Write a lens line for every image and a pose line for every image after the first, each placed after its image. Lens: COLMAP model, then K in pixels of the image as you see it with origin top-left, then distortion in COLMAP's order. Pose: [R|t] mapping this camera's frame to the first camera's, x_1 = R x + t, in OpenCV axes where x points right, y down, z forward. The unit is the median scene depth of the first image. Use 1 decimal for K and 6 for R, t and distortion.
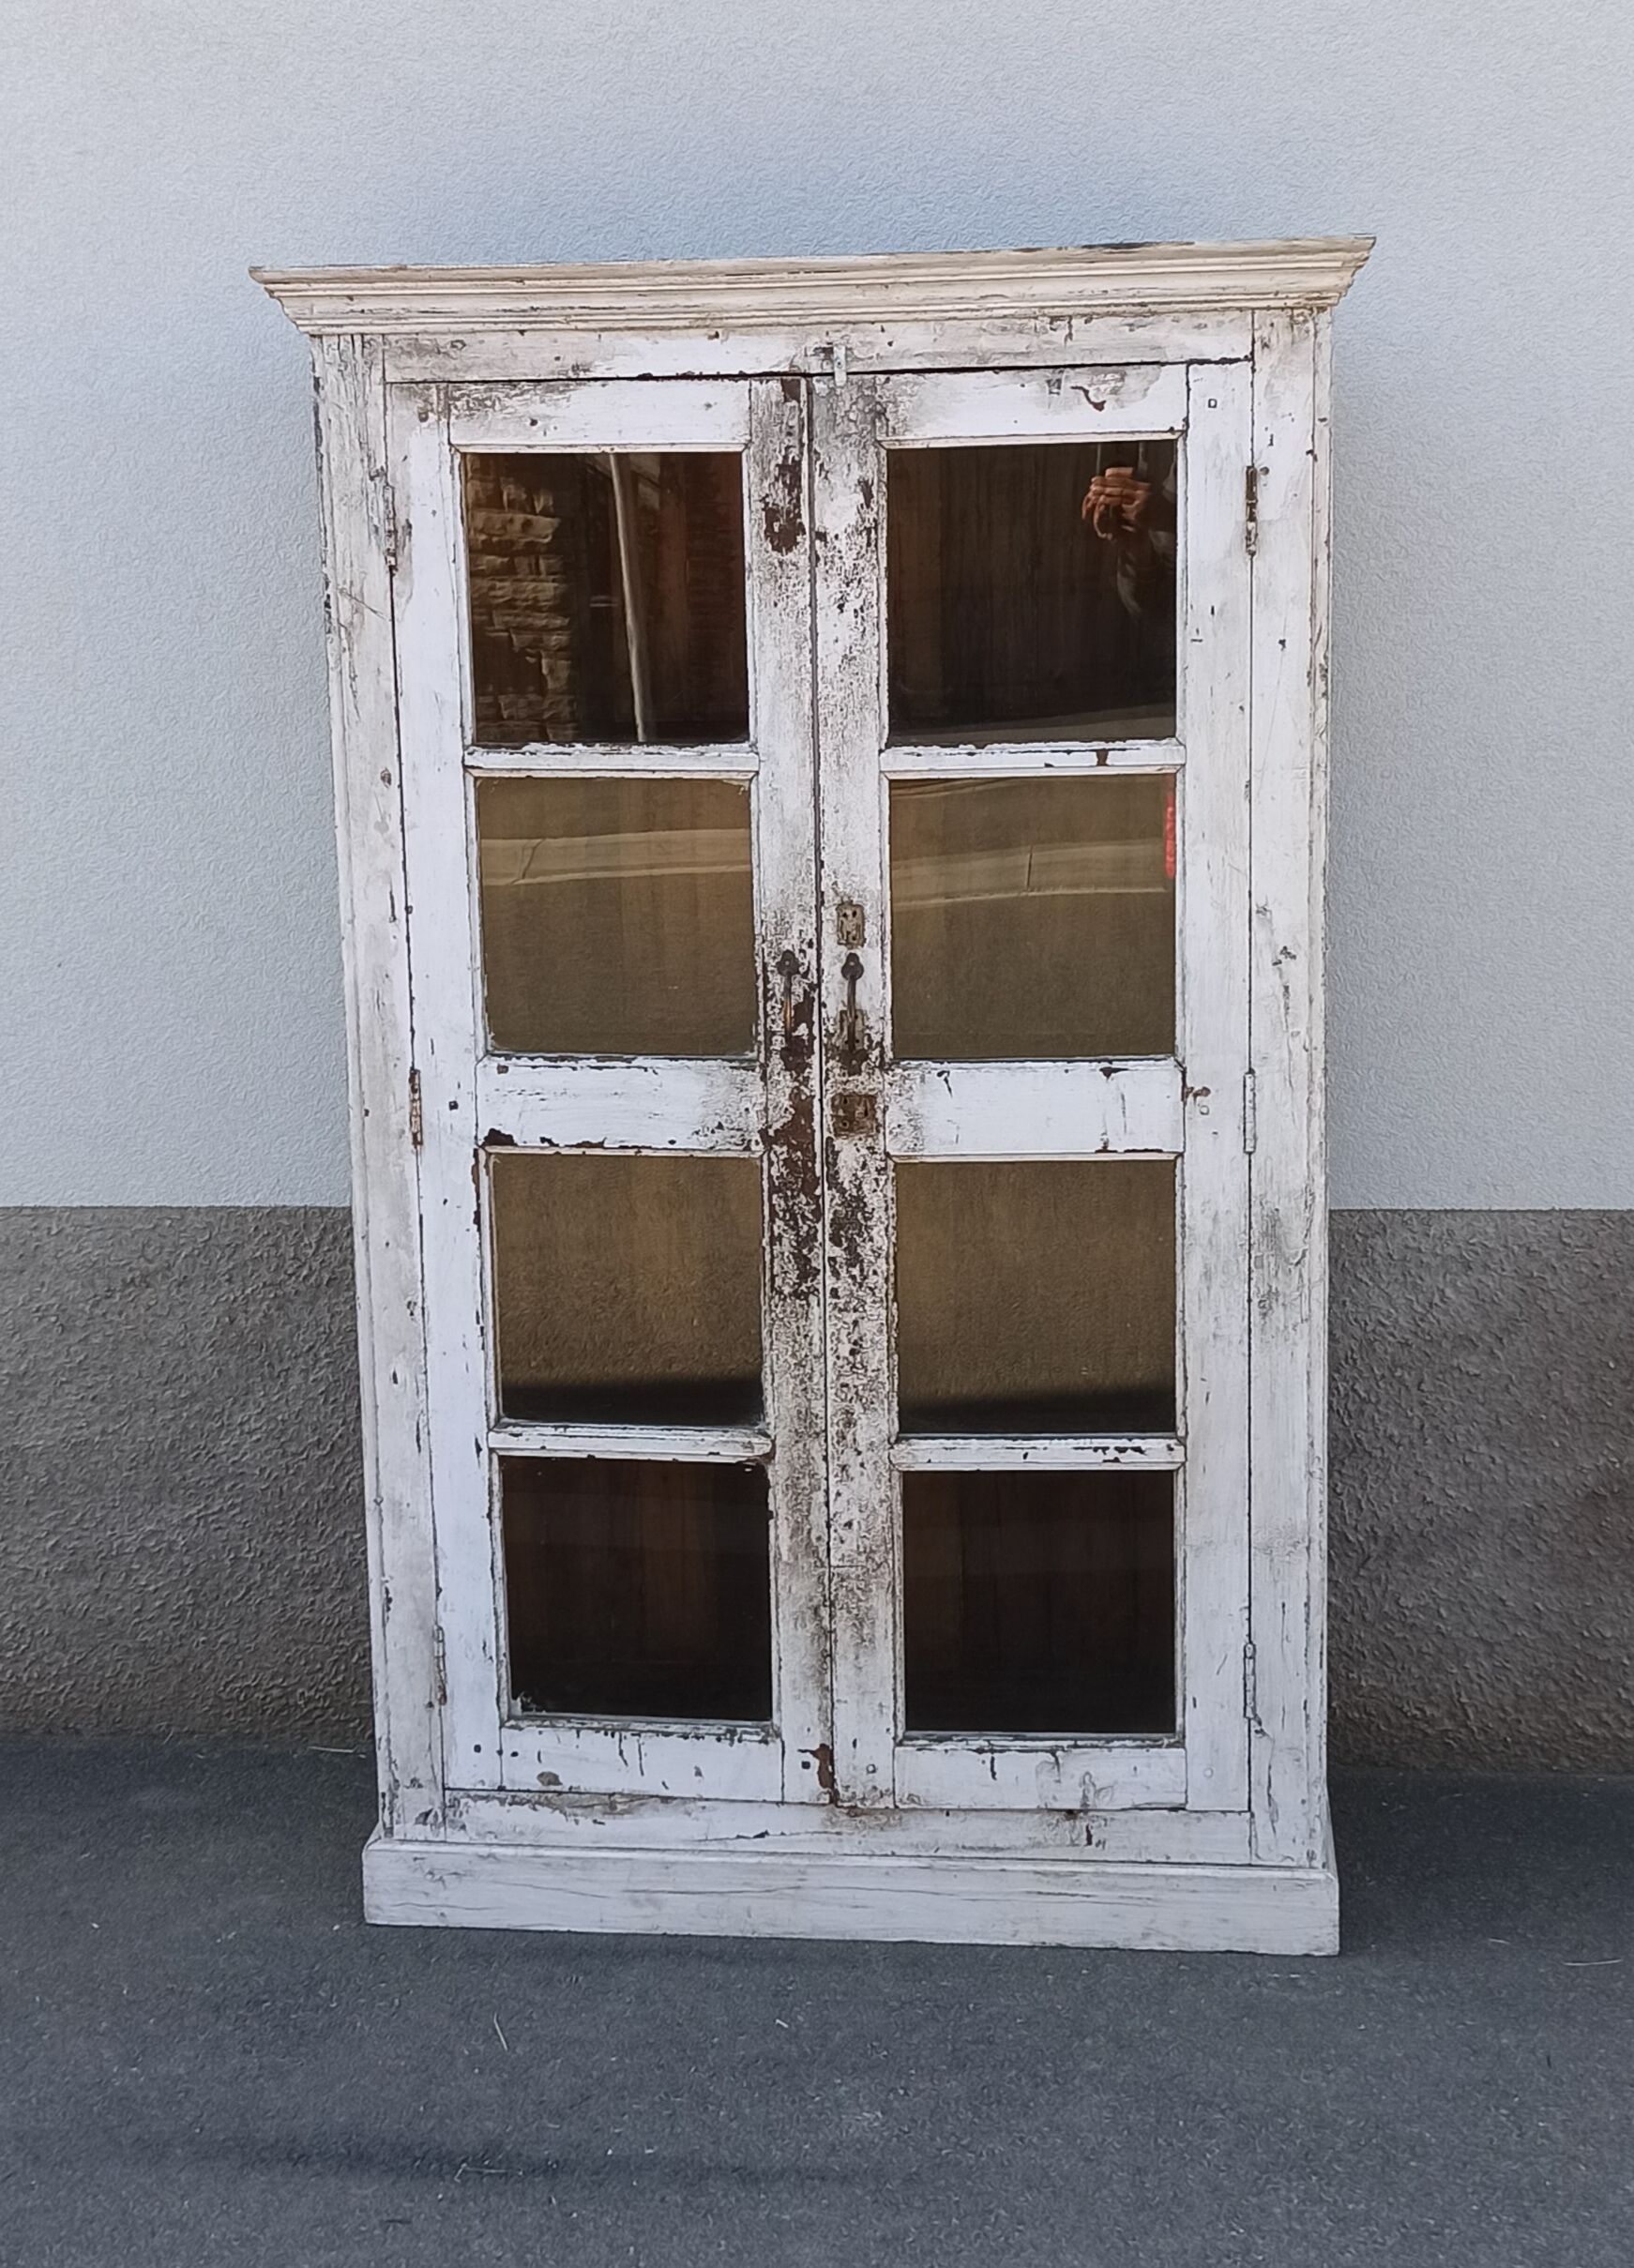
lens RADIAL K [[3189.0, 0, 775.2], [0, 3189.0, 964.5], [0, 0, 1]] dist [0.058475, 0.000000]
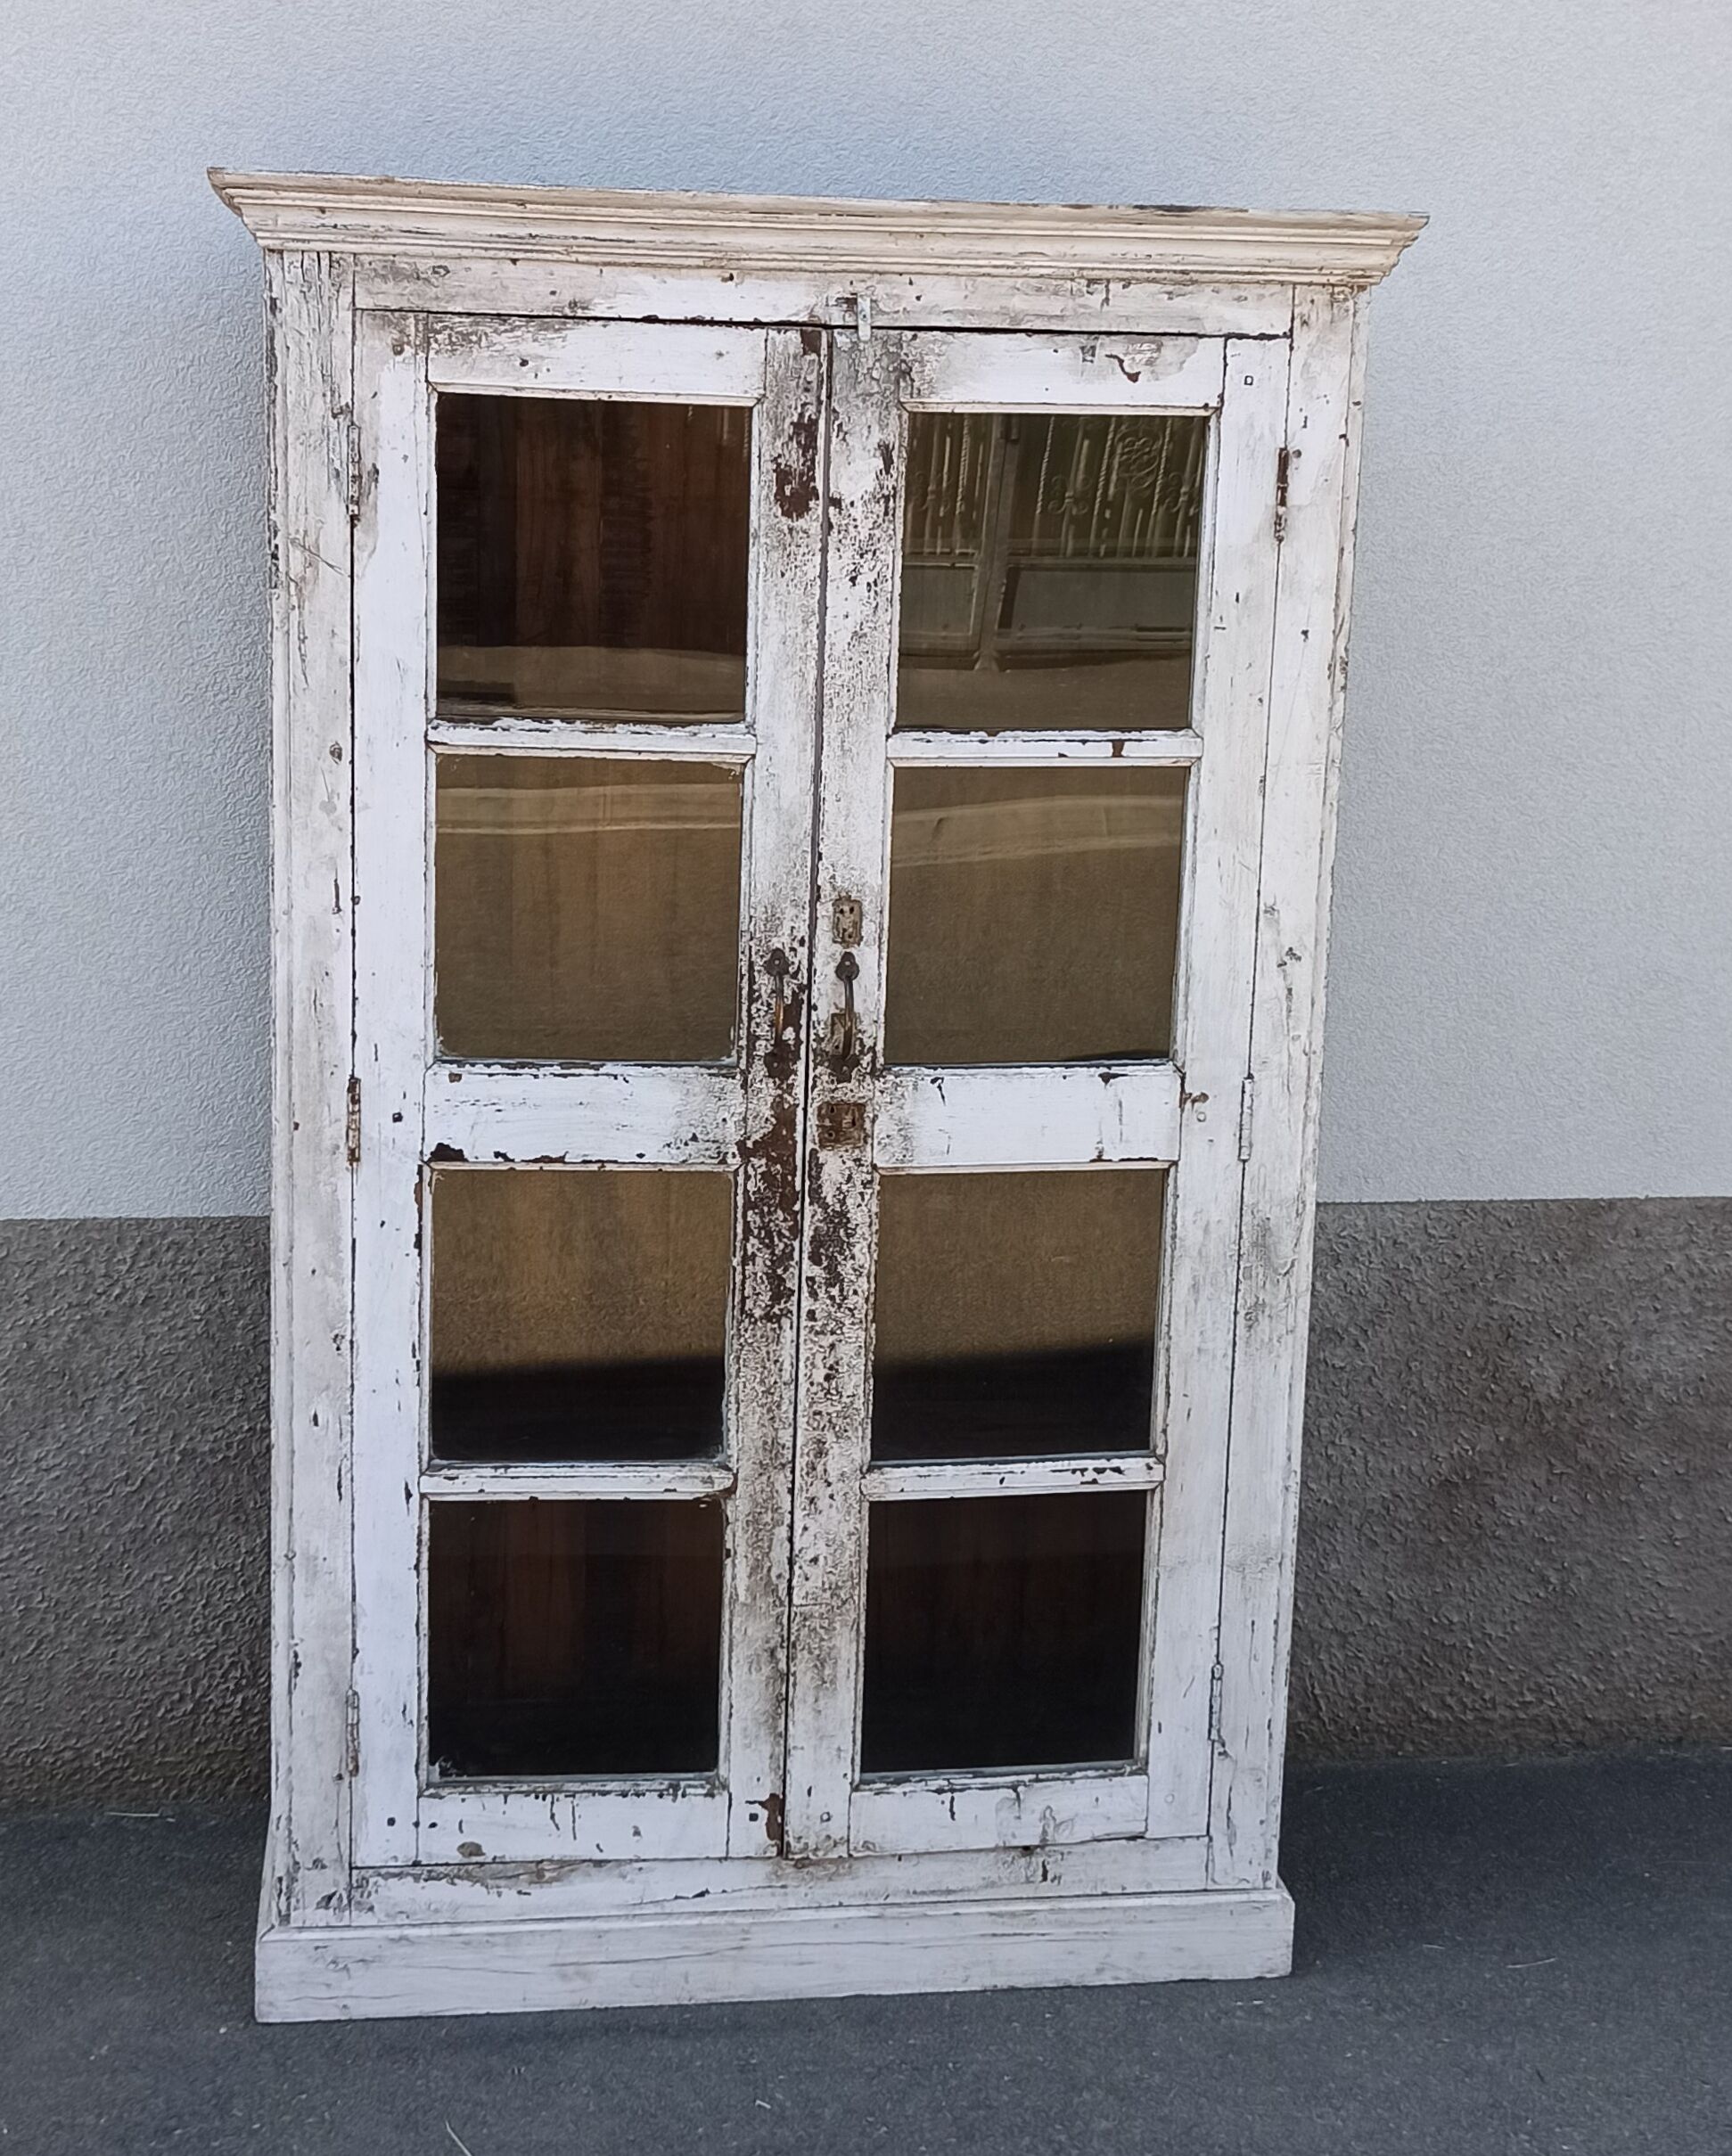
lens RADIAL K [[3036.1, 0, 808.3], [0, 3036.1, 941.7], [0, 0, 1]] dist [0.052292, 0.000000]
pose [[0.968102, 0.004945, 0.250508, -0.206836], [-0.008643, 0.999869, 0.013663, -0.018385], [-0.250407, -0.015392, 0.968018, 0.143769]]
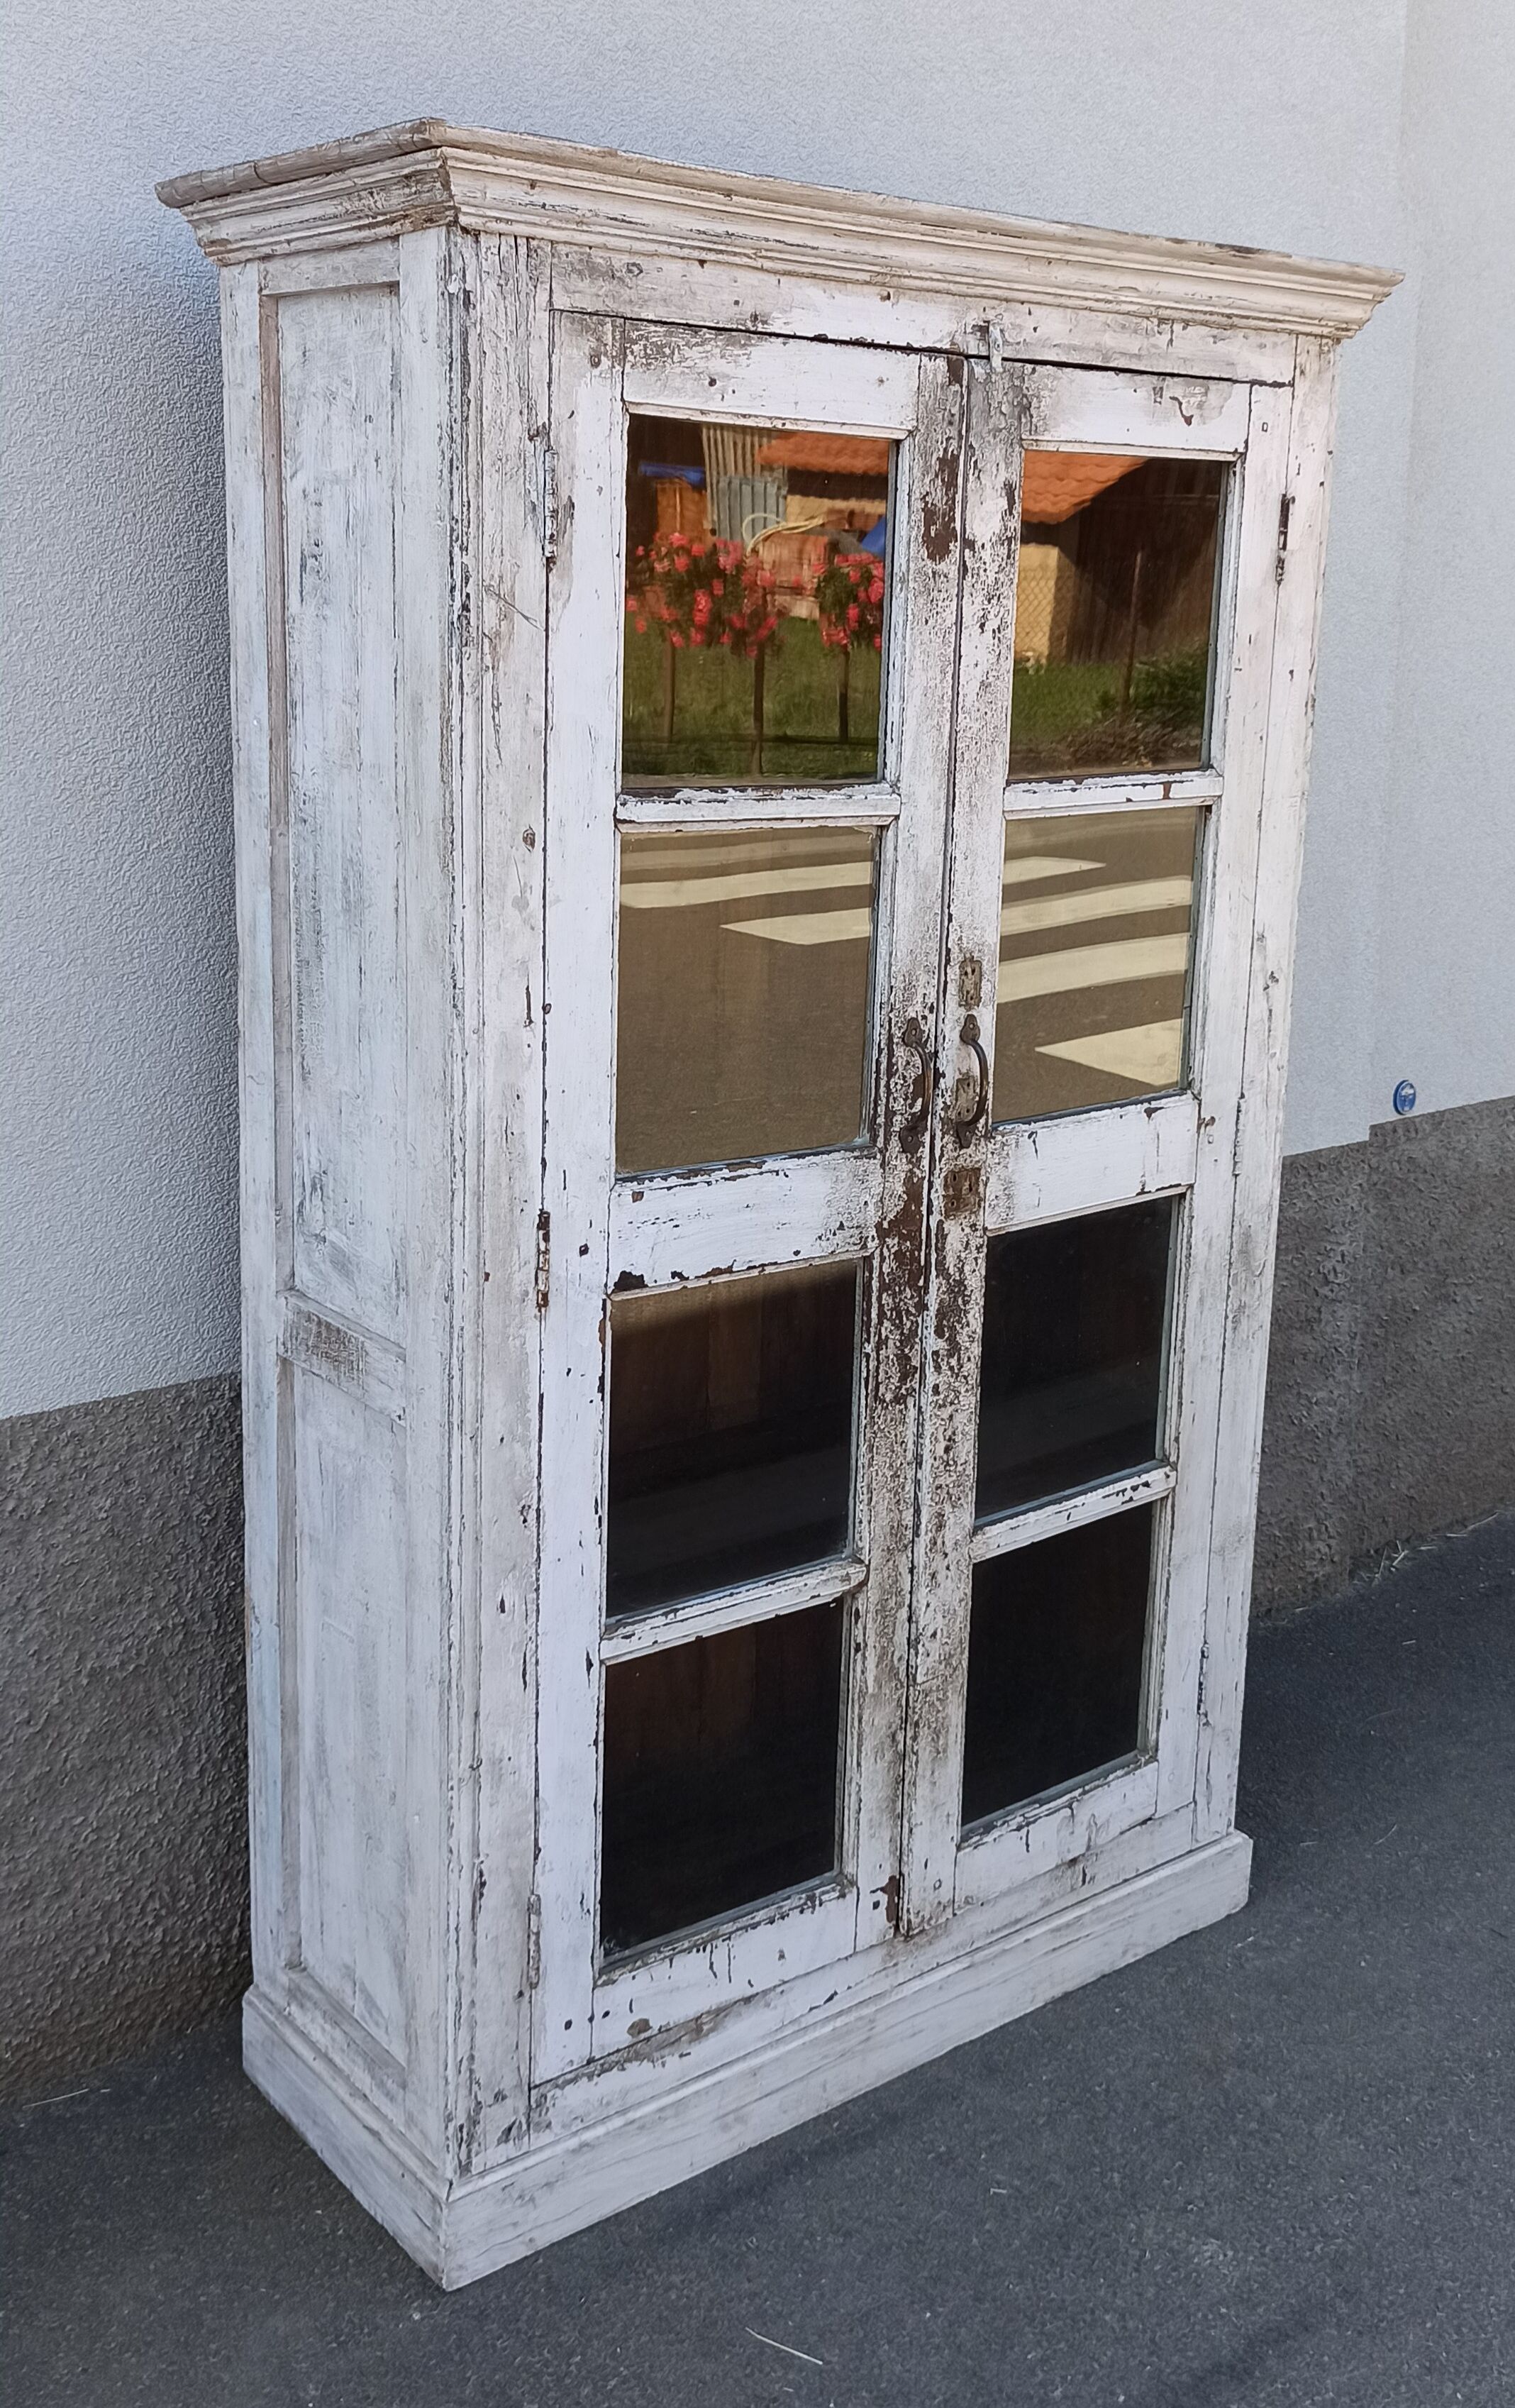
lens RADIAL K [[2423.4, 0, 770.9], [0, 2423.4, 1070.9], [0, 0, 1]] dist [0.047700, 0.000000]
pose [[0.702667, -0.101907, 0.704184, -0.495936], [0.073148, 0.994793, 0.070973, -0.040179], [-0.707749, 0.001640, 0.706462, 0.549158]]
